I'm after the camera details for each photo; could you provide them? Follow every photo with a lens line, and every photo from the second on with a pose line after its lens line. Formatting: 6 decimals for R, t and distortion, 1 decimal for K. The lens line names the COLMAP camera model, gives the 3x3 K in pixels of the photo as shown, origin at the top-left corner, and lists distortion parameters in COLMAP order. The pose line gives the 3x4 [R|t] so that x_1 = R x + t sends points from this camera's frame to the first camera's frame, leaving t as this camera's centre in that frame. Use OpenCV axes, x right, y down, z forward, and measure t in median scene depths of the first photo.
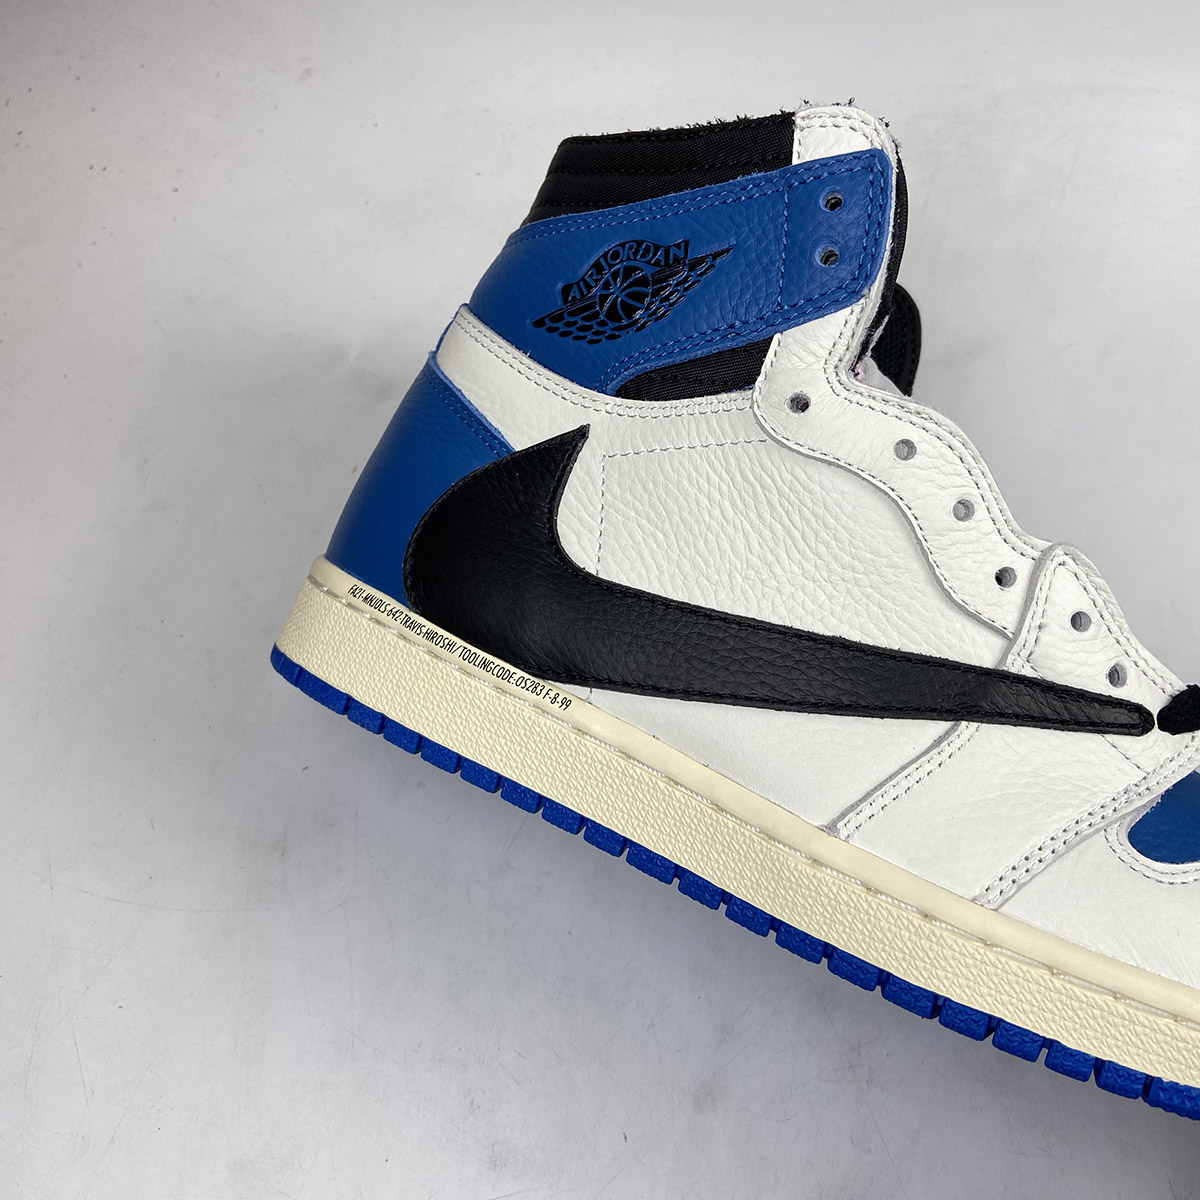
lens RADIAL K [[1155.9, 0, 605.5], [0, 1155.9, 591.2], [0, 0, 1]] dist [0.032821, 0.000000]
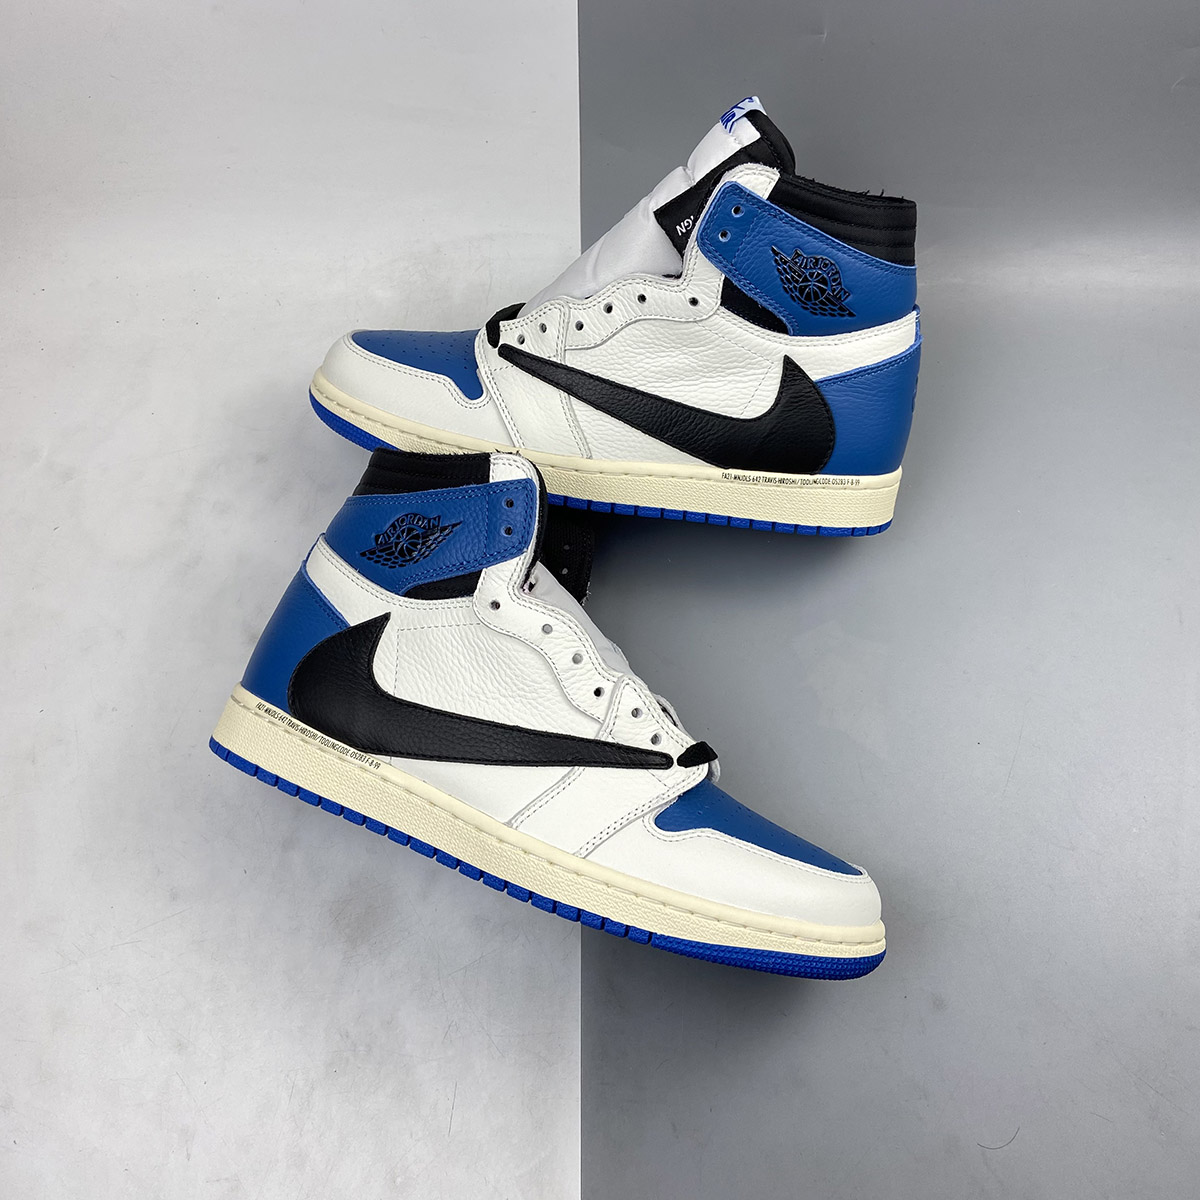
lens RADIAL K [[1155.9, 0, 594.5], [0, 1155.9, 566.9], [0, 0, 1]] dist [0.032821, 0.000000]
pose [[0.995130, -0.023311, 0.095771, 0.146939], [0.029232, 0.997716, -0.060890, -0.101962], [-0.094133, 0.063393, 0.993539, -0.943344]]
